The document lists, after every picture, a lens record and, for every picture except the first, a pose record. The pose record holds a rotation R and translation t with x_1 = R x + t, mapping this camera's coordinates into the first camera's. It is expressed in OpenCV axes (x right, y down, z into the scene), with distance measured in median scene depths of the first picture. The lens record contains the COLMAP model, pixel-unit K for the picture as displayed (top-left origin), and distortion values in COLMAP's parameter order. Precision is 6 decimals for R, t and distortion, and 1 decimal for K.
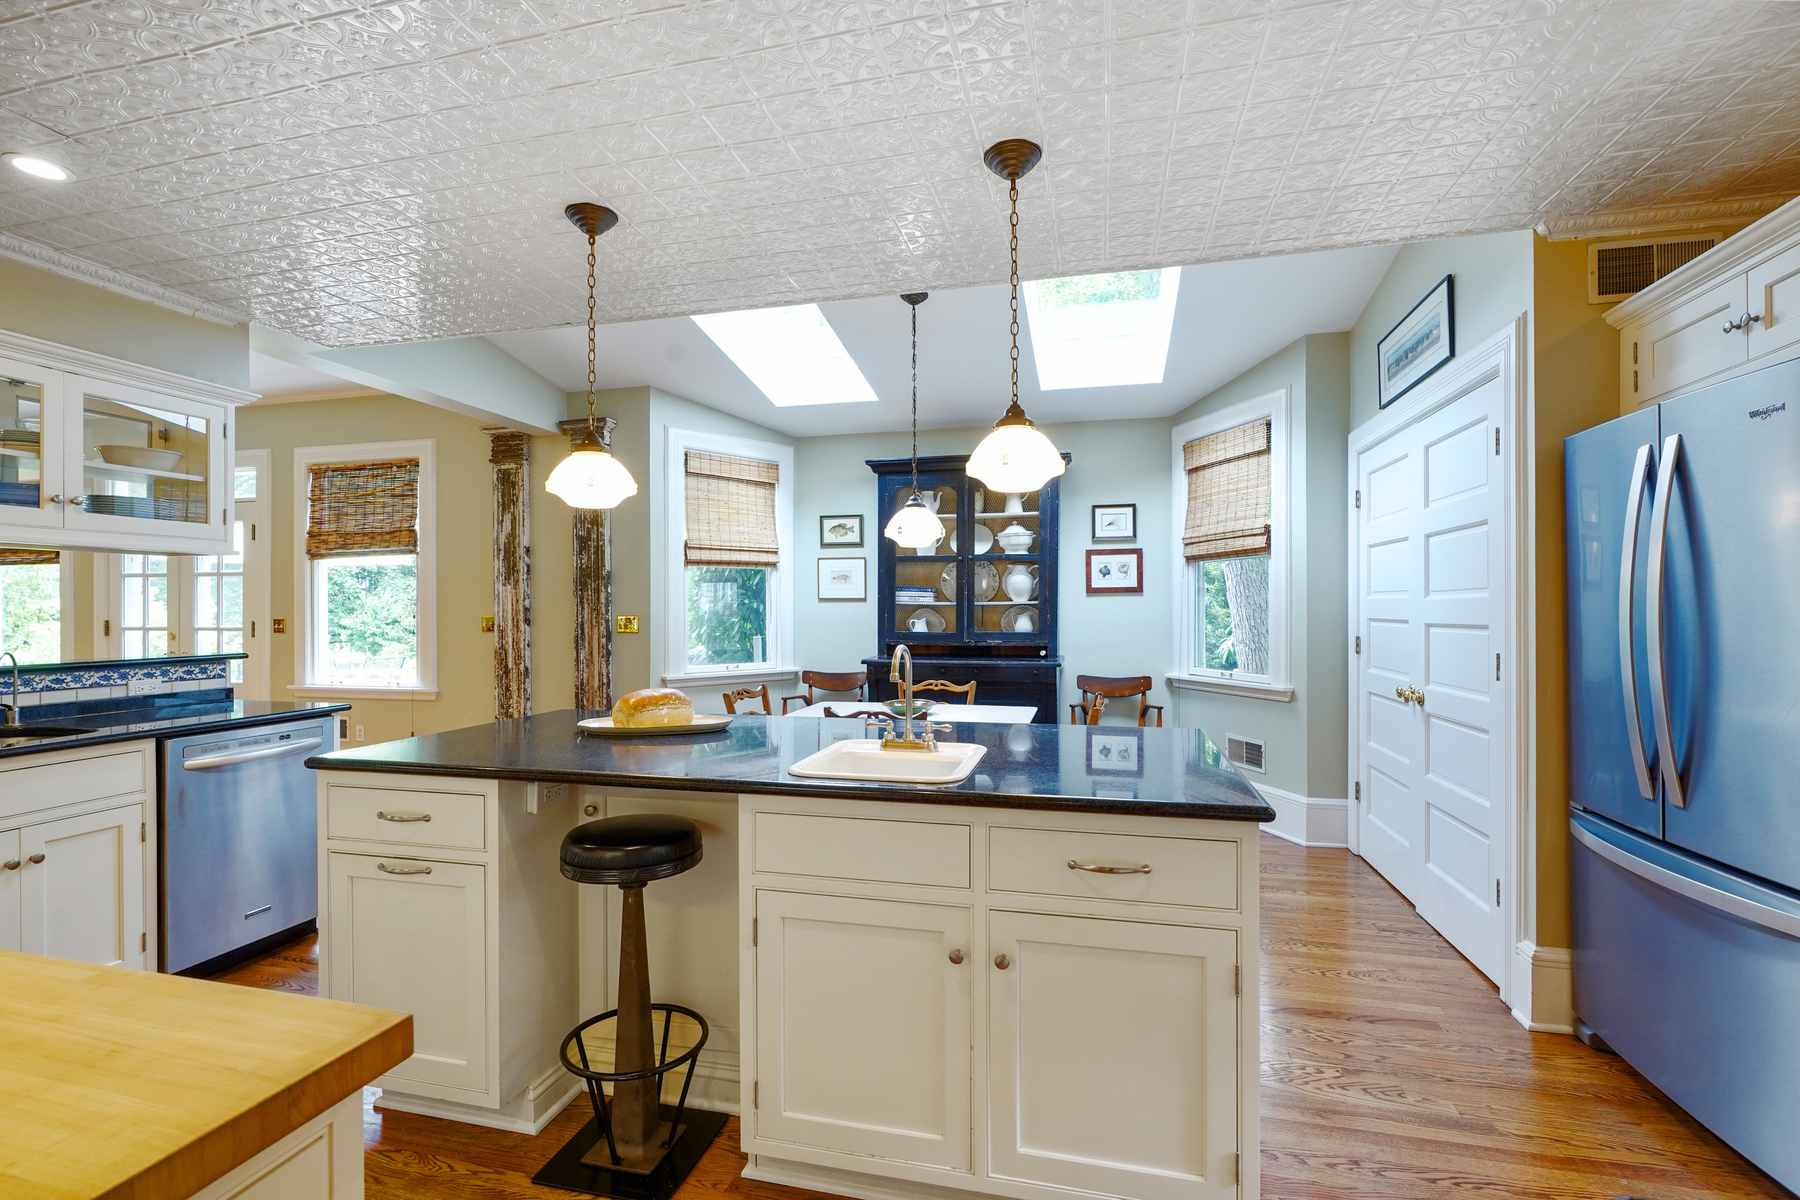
lens RADIAL K [[811.0, 0, 896.3], [0, 811.0, 606.6], [0, 0, 1]] dist [-0.011578, 0.001577]
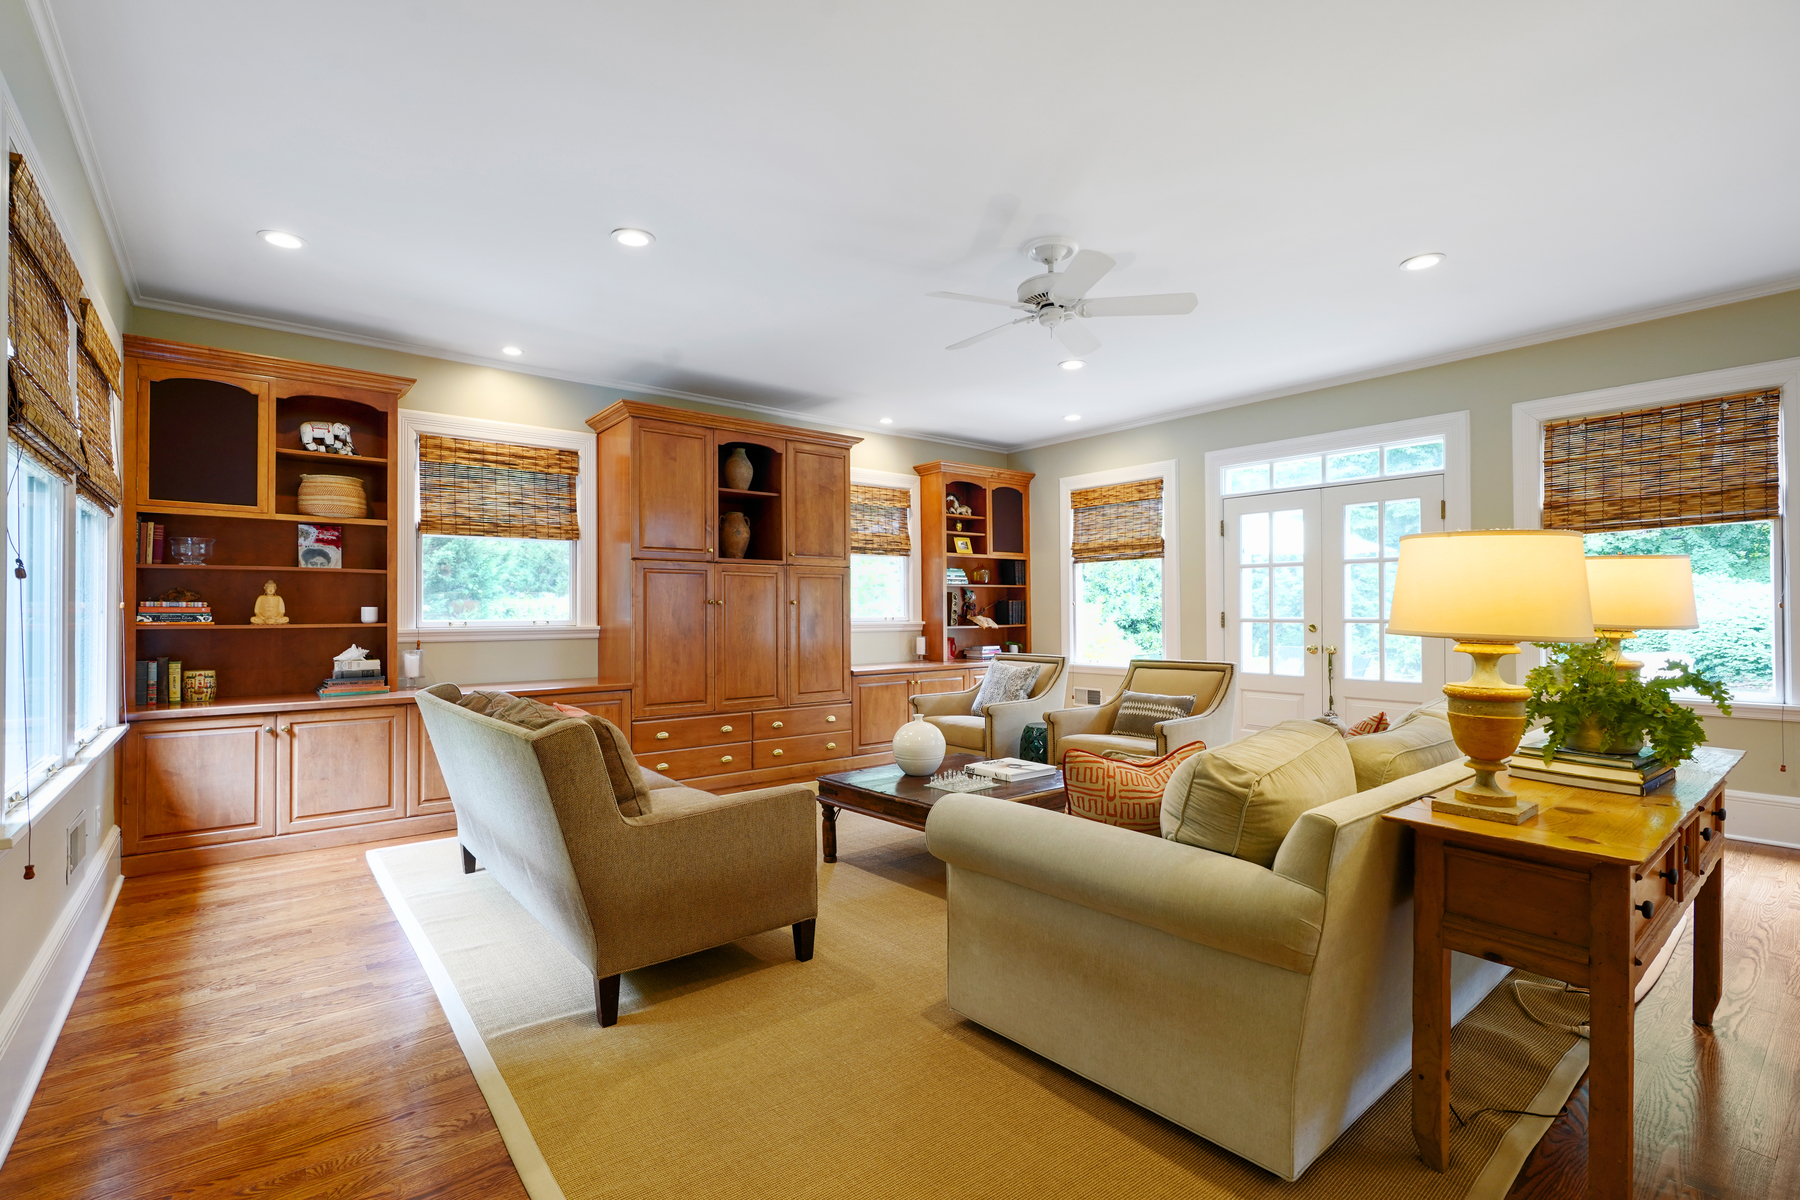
lens RADIAL K [[811.0, 0, 893.0], [0, 811.0, 602.5], [0, 0, 1]] dist [-0.011578, 0.001577]
pose [[0.796535, -0.006862, -0.604553, -0.822329], [0.004073, 0.999974, -0.005984, 0.011181], [0.604578, 0.002304, 0.796542, -0.049441]]
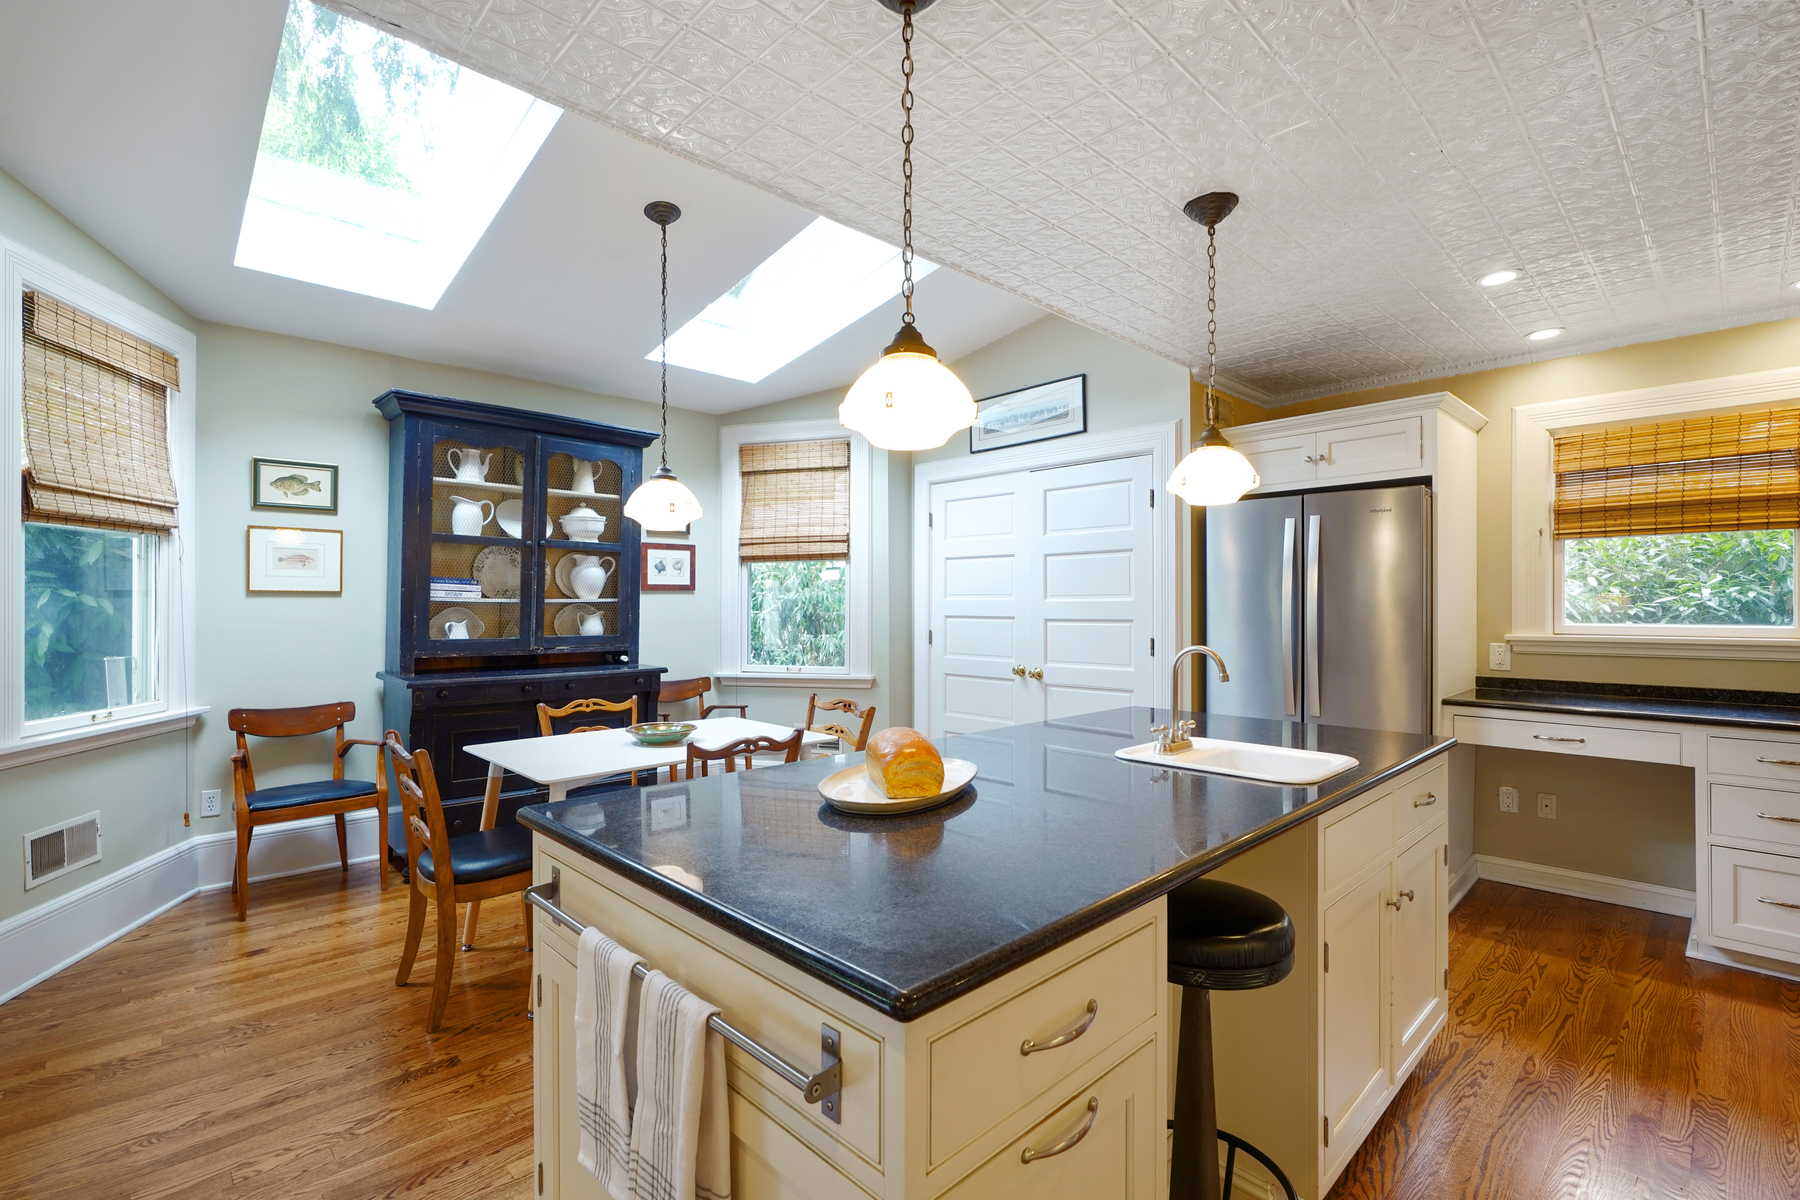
lens RADIAL K [[811.0, 0, 897.7], [0, 811.0, 597.0], [0, 0, 1]] dist [-0.011578, 0.001577]
pose [[0.536502, 0.012225, 0.843810, -0.383238], [-0.002606, 0.999914, -0.012829, 0.001511], [-0.843895, 0.004683, 0.536488, 0.280385]]
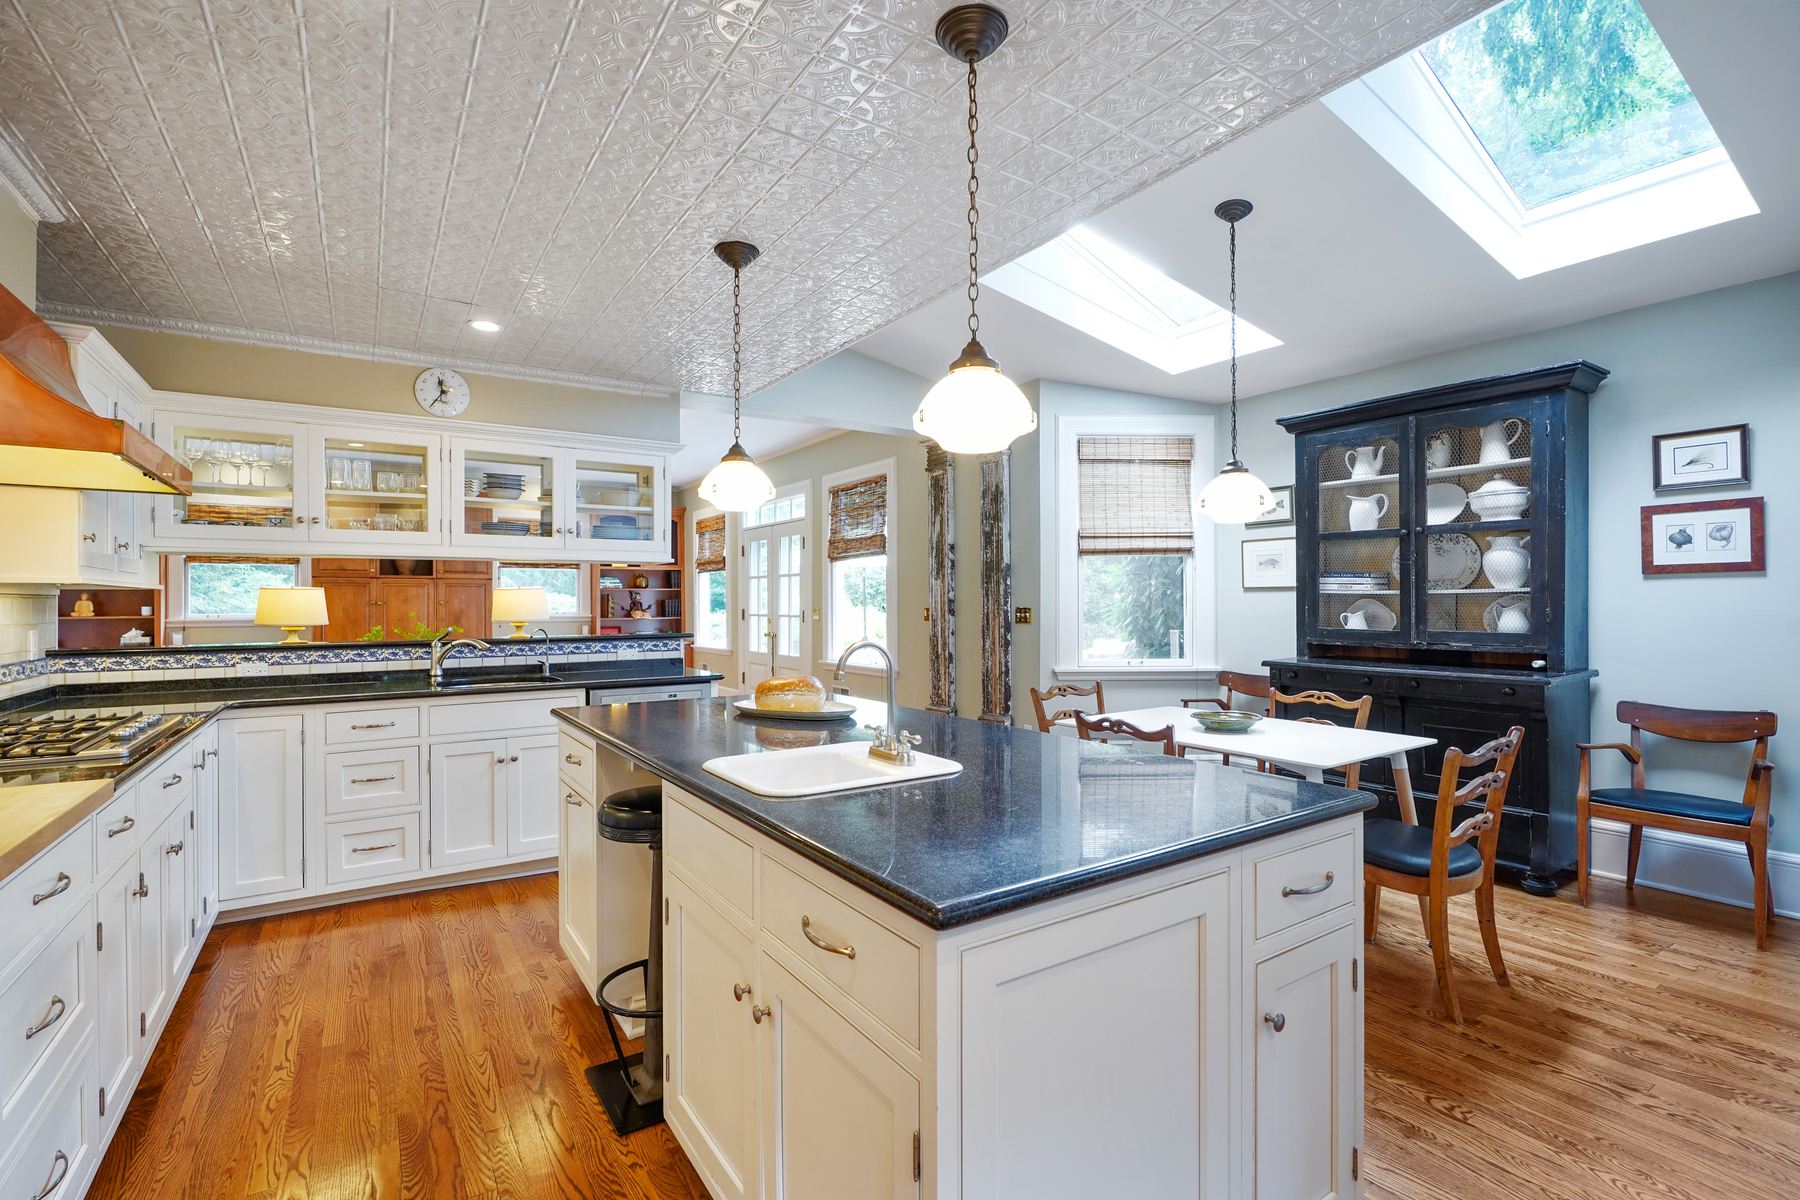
lens RADIAL K [[811.0, 0, 899.0], [0, 811.0, 602.2], [0, 0, 1]] dist [-0.011578, 0.001577]
pose [[0.739111, -0.000729, -0.673583, 0.233039], [0.003860, 0.999988, 0.003153, 0.001207], [0.673573, -0.004931, 0.739105, 0.135275]]
